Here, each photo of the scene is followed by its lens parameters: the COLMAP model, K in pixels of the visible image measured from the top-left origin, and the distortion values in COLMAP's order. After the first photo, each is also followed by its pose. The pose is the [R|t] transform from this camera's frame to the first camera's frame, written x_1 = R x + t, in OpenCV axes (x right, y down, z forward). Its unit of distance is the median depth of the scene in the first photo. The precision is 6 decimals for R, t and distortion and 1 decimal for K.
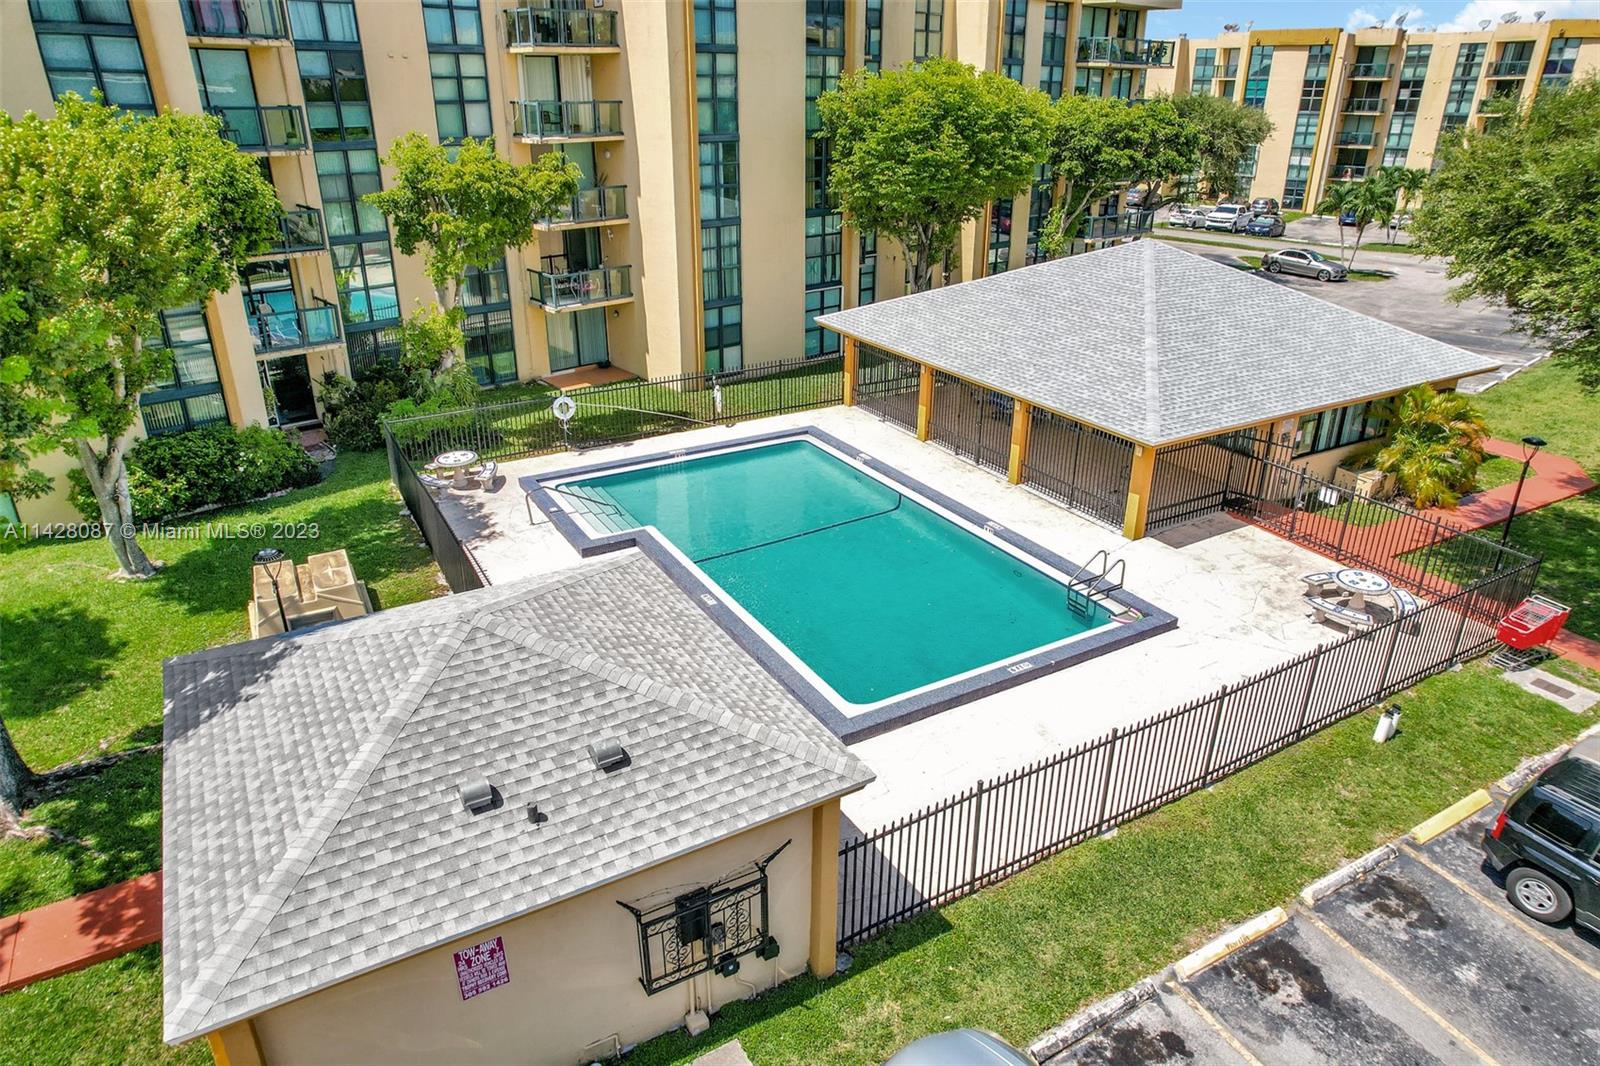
lens RADIAL K [[1021.8, 0, 801.5], [0, 1021.8, 535.8], [0, 0, 1]] dist [-0.048864, 0.027763]
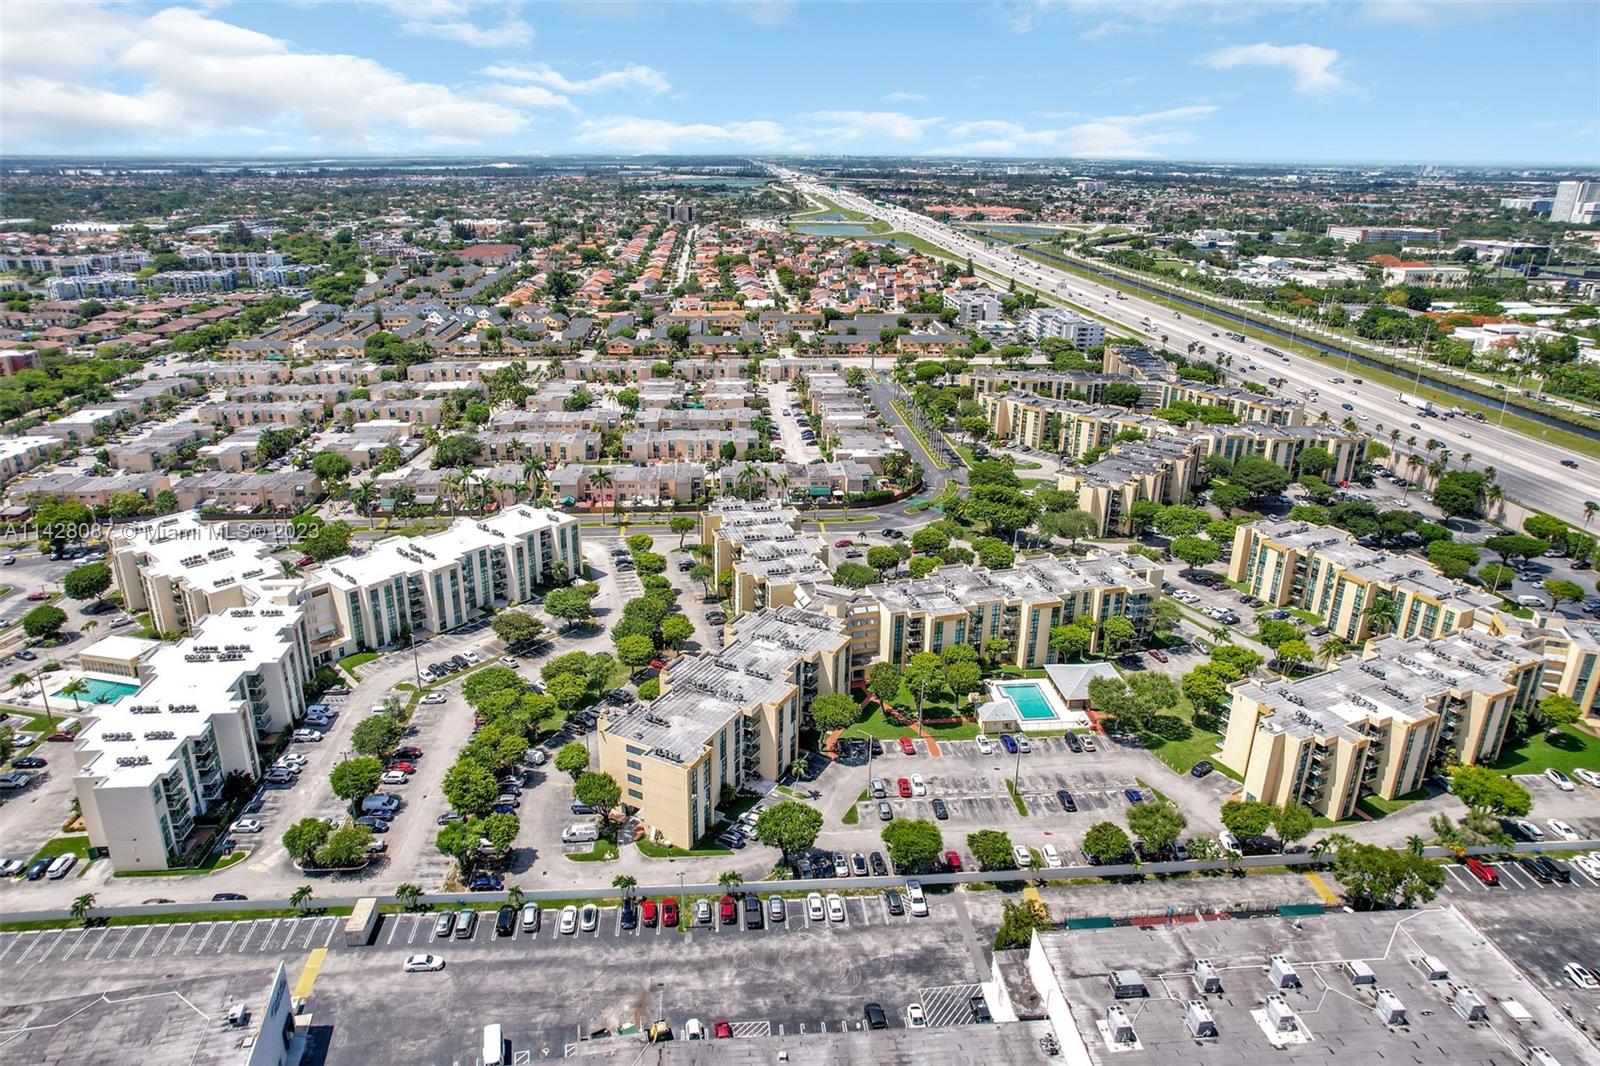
lens RADIAL K [[1021.8, 0, 793.9], [0, 1021.8, 536.4], [0, 0, 1]] dist [-0.048864, 0.027763]
pose [[0.908115, 0.145956, -0.392459, 0.897250], [-0.170182, 0.985030, -0.027451, -0.513572], [0.382578, 0.091718, 0.919360, -5.065957]]
